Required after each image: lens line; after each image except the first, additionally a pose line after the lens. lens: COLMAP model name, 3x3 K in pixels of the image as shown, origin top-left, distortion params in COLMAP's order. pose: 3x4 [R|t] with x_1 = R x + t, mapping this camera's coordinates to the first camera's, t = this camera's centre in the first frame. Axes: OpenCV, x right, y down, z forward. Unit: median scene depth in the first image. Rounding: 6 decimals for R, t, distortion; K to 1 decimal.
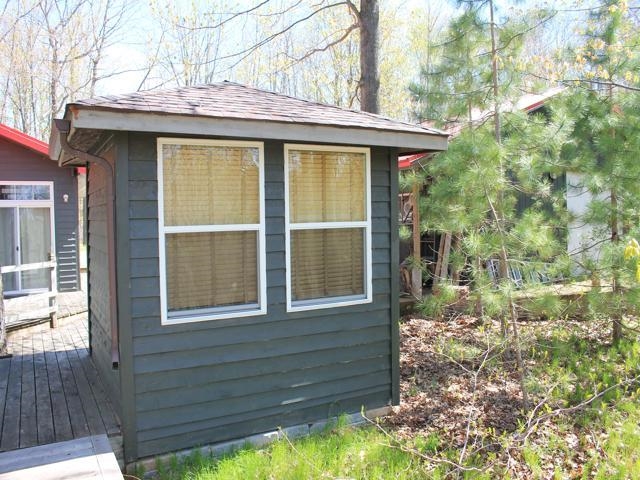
lens RADIAL K [[524.6, 0, 320.0], [0, 524.6, 240.0], [0, 0, 1]] dist [-0.063560, 0.000579]
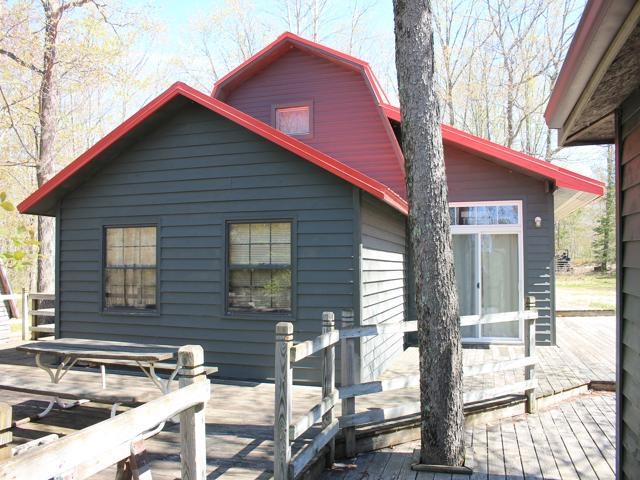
lens RADIAL K [[524.6, 0, 320.0], [0, 524.6, 240.0], [0, 0, 1]] dist [-0.063560, 0.000579]
pose [[0.684721, -0.018609, -0.728567, -0.161081], [-0.029705, 0.998131, -0.053410, -0.003601], [0.728199, 0.058213, 0.682889, 0.254406]]
